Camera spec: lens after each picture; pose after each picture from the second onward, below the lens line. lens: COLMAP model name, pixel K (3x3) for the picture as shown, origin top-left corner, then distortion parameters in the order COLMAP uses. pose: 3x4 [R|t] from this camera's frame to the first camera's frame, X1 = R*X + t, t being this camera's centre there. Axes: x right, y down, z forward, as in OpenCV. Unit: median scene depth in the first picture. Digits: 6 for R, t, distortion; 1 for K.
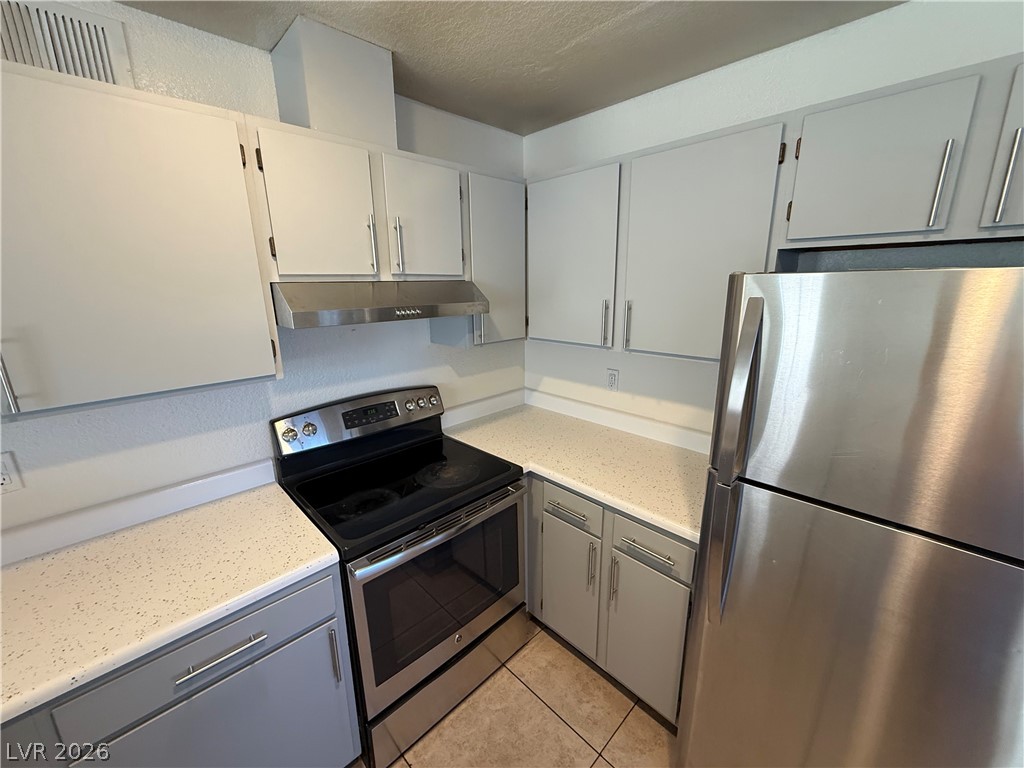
lens RADIAL K [[408.3, 0, 514.1], [0, 408.3, 382.8], [0, 0, 1]] dist [0.000747, 0.000706]
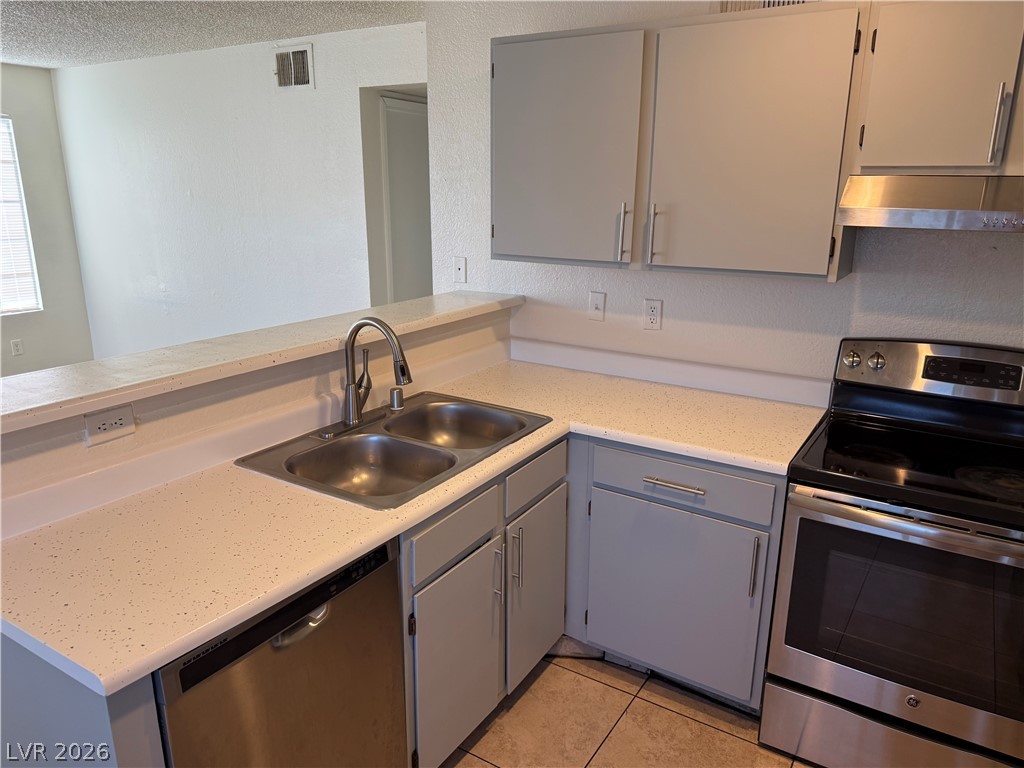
lens RADIAL K [[732.6, 0, 506.0], [0, 732.6, 384.4], [0, 0, 1]] dist [0.055609, -0.060699]
pose [[0.221987, 0.273324, -0.935957, 0.738572], [-0.248241, 0.944119, 0.216831, 0.023850], [0.942920, 0.184209, 0.277432, -0.087398]]
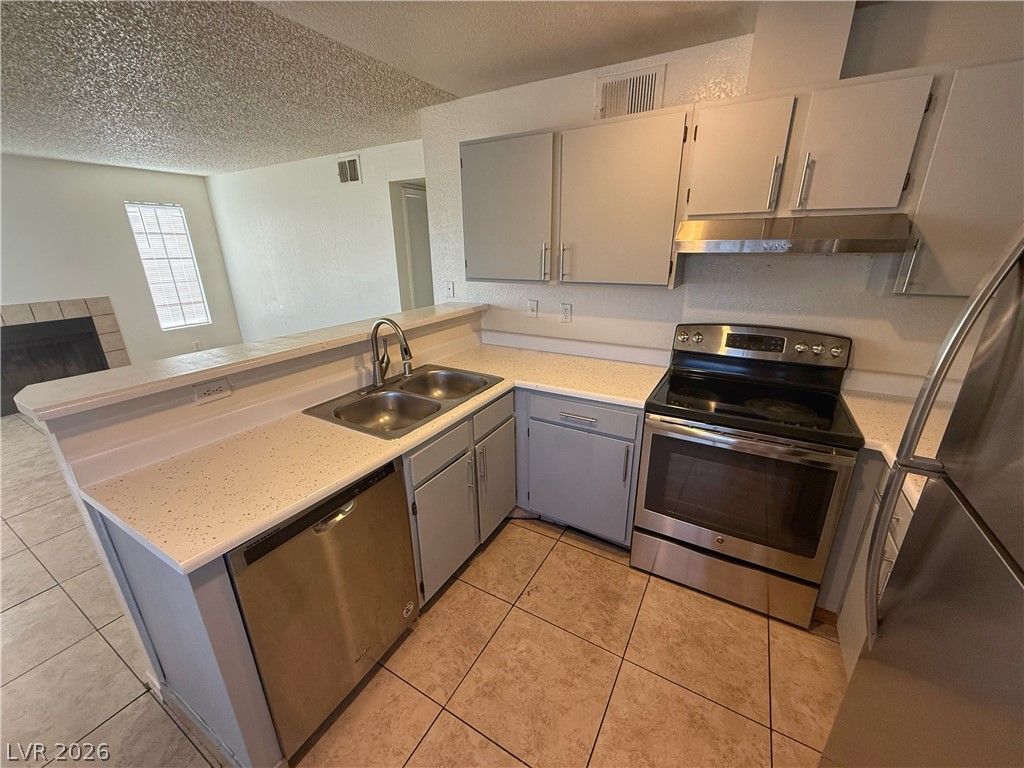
lens RADIAL K [[408.3, 0, 506.1], [0, 408.3, 382.9], [0, 0, 1]] dist [0.000747, 0.000706]
pose [[0.253037, 0.319197, -0.913283, 0.625221], [-0.225294, 0.937492, 0.265238, 0.042671], [0.940859, 0.138642, 0.309133, 0.019703]]
